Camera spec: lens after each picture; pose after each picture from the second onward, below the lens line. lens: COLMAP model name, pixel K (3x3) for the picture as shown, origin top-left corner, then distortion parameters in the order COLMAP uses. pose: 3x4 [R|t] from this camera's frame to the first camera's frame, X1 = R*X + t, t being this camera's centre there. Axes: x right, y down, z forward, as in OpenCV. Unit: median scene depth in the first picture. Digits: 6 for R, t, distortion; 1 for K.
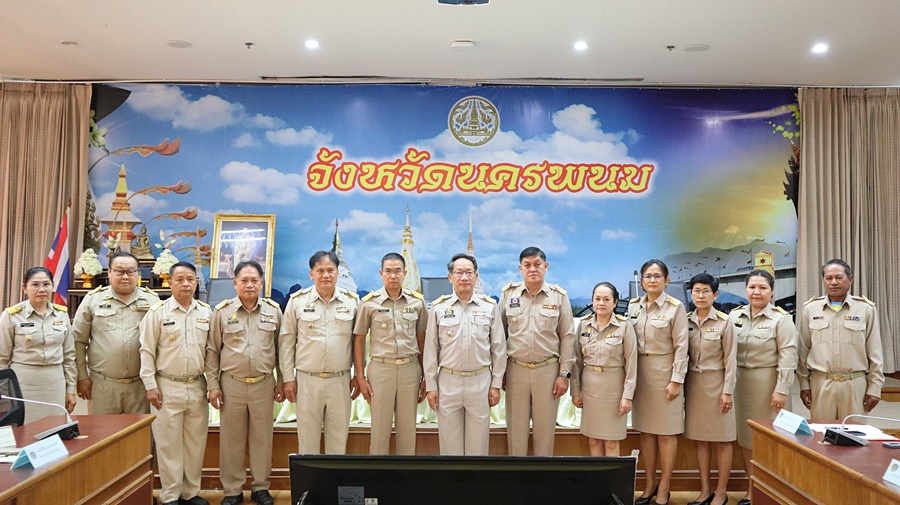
lens RADIAL K [[894.8, 0, 450.0], [0, 894.8, 252.5], [0, 0, 1]] dist [-0.005208, 0.017589]
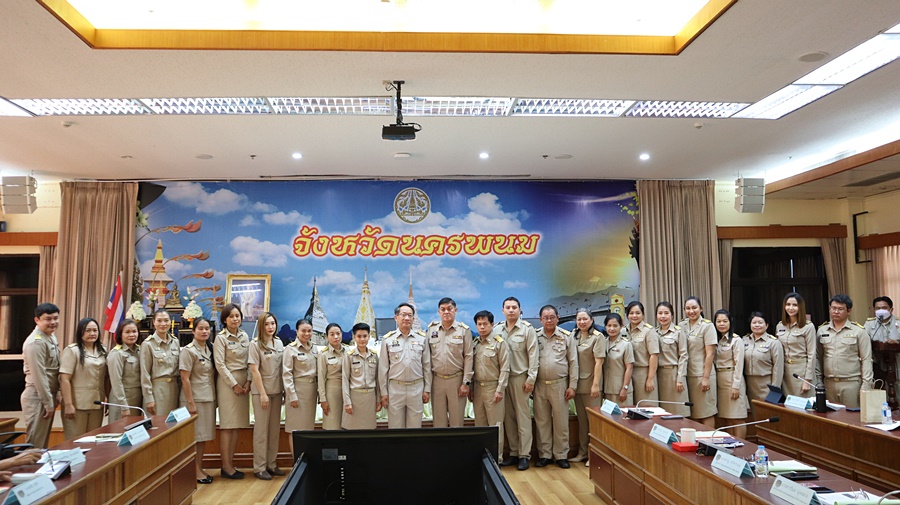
lens RADIAL K [[718.4, 0, 450.0], [0, 718.4, 252.5], [0, 0, 1]] dist [-0.092356, 0.081306]
pose [[0.997810, -0.014632, 0.064502, 0.012112], [0.018190, 0.998325, -0.054914, -0.009814], [-0.063590, 0.055967, 0.996406, -0.125202]]
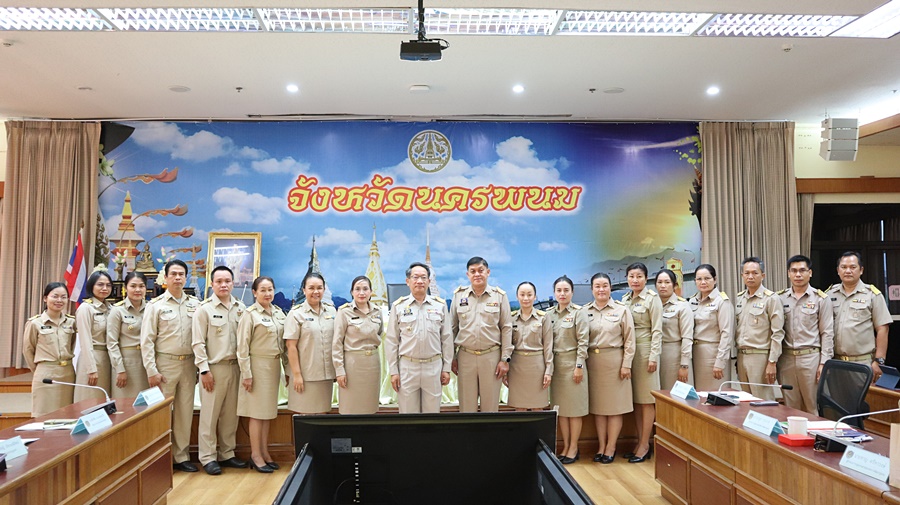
lens RADIAL K [[817.6, 0, 450.0], [0, 817.6, 252.5], [0, 0, 1]] dist [-0.048404, 0.077313]
pose [[0.998753, -0.012716, 0.048278, -0.000318], [0.013407, 0.999812, -0.014016, 0.001920], [-0.048091, 0.014646, 0.998736, -0.074055]]
